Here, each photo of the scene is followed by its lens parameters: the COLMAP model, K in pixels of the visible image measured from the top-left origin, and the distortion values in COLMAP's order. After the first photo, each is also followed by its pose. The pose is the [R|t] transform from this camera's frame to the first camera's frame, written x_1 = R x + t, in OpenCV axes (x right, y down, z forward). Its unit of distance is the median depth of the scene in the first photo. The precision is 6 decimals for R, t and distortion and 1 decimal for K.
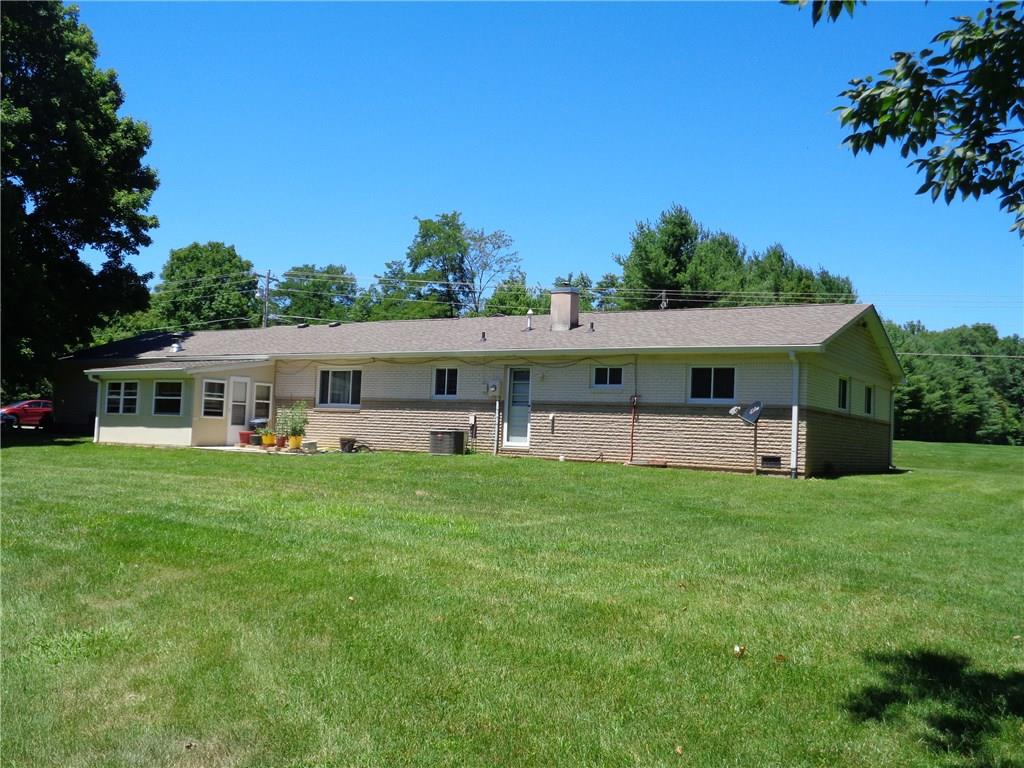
lens RADIAL K [[971.2, 0, 512.0], [0, 971.2, 384.0], [0, 0, 1]] dist [0.004688, -0.001416]
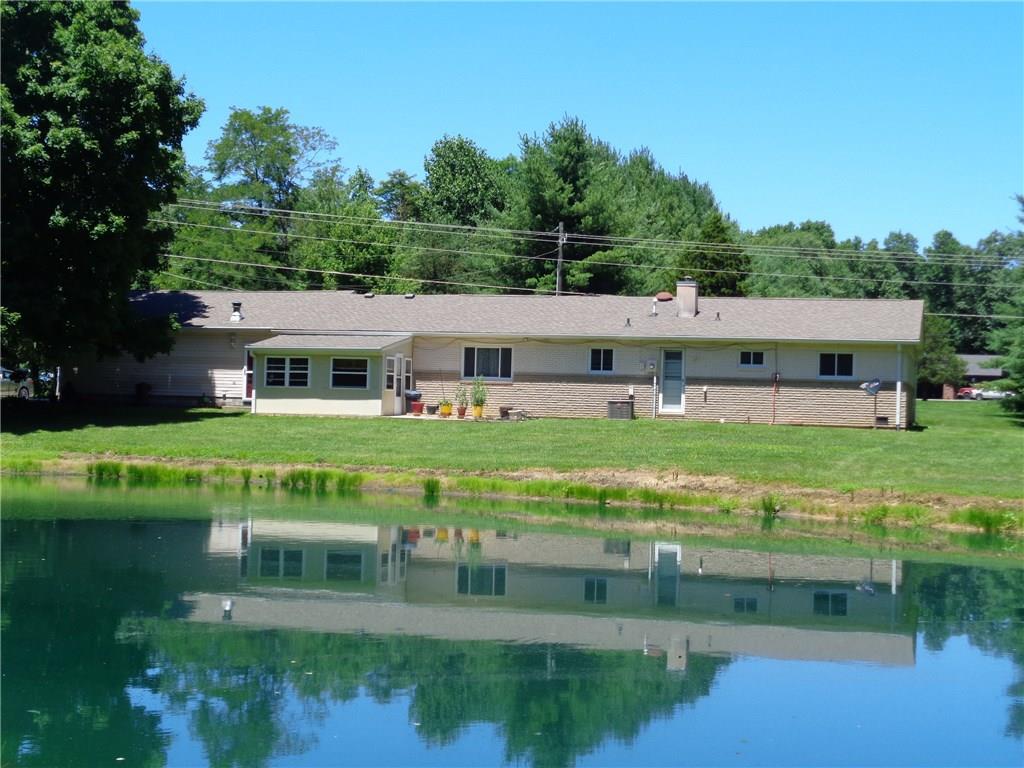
lens RADIAL K [[1823.5, 0, 512.0], [0, 1823.5, 384.0], [0, 0, 1]] dist [0.057114, 0.089162]
pose [[0.952391, -0.006536, 0.304809, -0.901216], [-0.007830, 0.998916, 0.045883, -0.078399], [-0.304779, -0.046085, 0.951308, -1.173913]]
